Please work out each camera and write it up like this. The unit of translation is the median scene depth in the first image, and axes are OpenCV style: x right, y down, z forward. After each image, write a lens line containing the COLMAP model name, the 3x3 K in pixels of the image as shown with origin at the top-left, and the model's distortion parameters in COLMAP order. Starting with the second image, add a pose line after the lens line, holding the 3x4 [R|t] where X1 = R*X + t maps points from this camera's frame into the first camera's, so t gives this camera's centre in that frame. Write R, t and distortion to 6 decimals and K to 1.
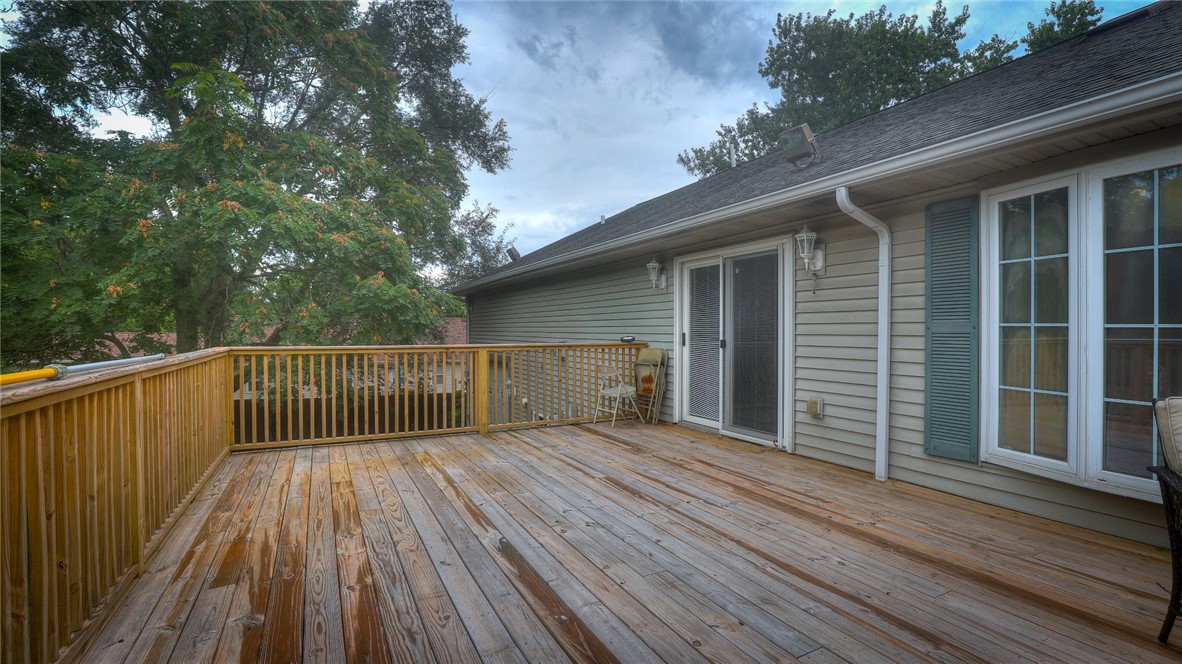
lens RADIAL K [[563.3, 0, 590.4], [0, 563.3, 330.7], [0, 0, 1]] dist [-0.026546, 0.001787]
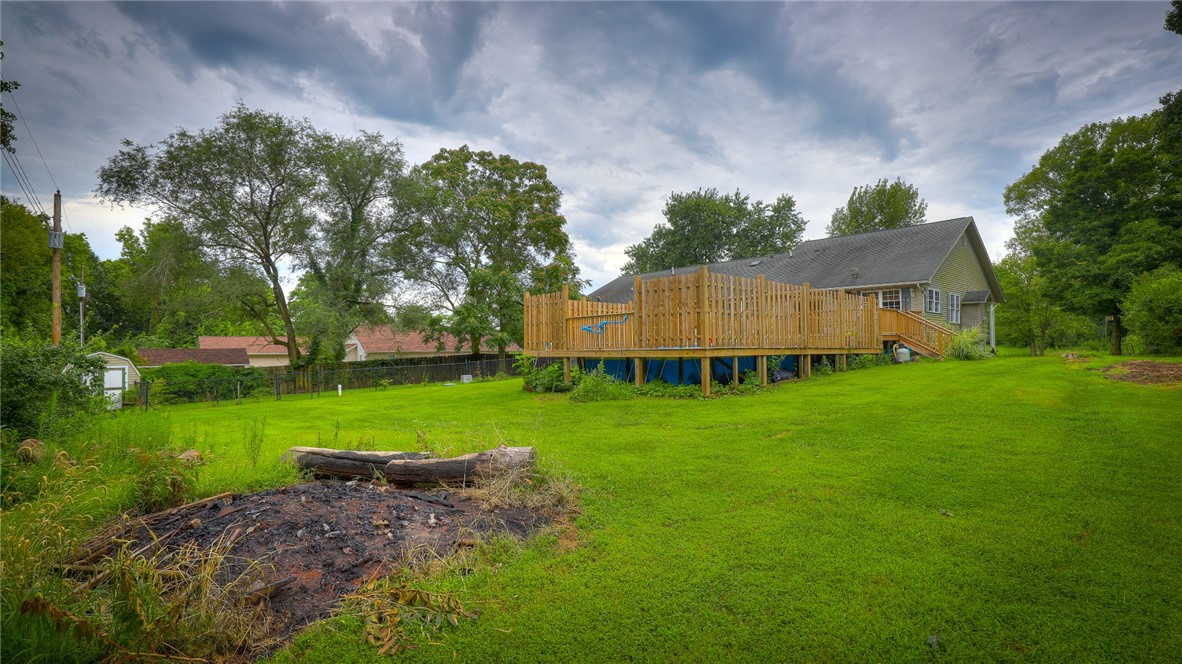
lens RADIAL K [[563.3, 0, 597.0], [0, 563.3, 352.6], [0, 0, 1]] dist [-0.026546, 0.001787]
pose [[0.963582, -0.002536, 0.267402, -0.558052], [0.004480, 0.999968, -0.006660, 0.094521], [-0.267377, 0.007616, 0.963562, -1.087633]]
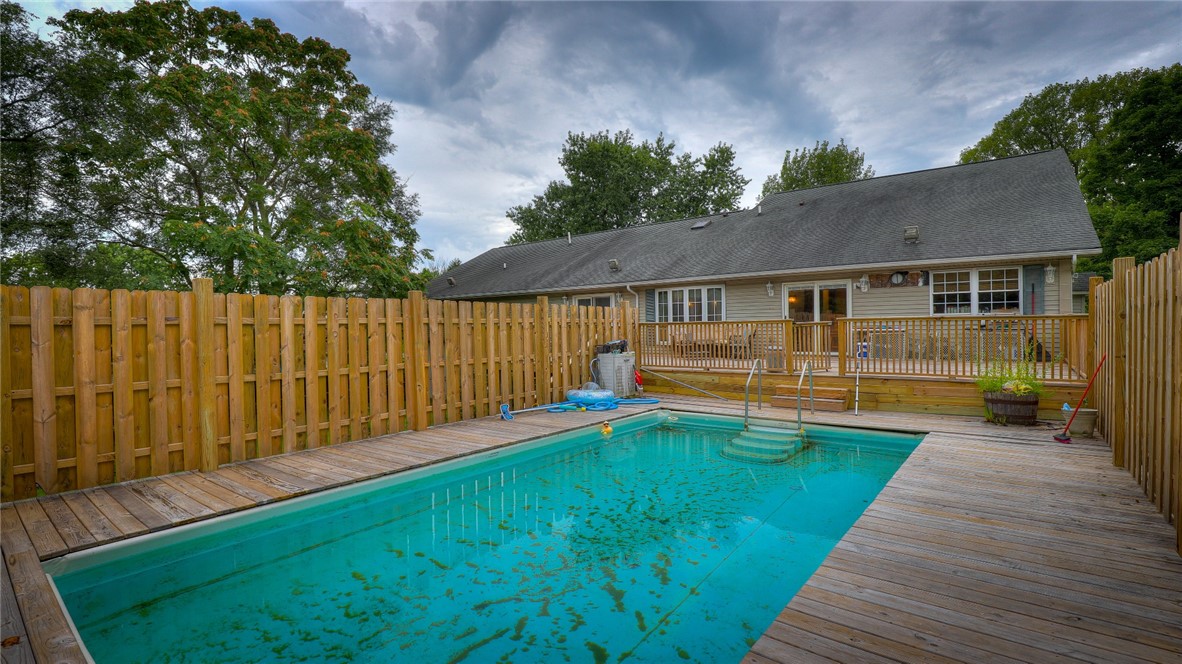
lens RADIAL K [[563.3, 0, 592.6], [0, 563.3, 335.2], [0, 0, 1]] dist [-0.026546, 0.001787]
pose [[0.911936, -0.007700, 0.410261, -0.265553], [0.010076, 0.999943, -0.003628, 0.024383], [-0.410210, 0.007442, 0.911961, -0.476281]]
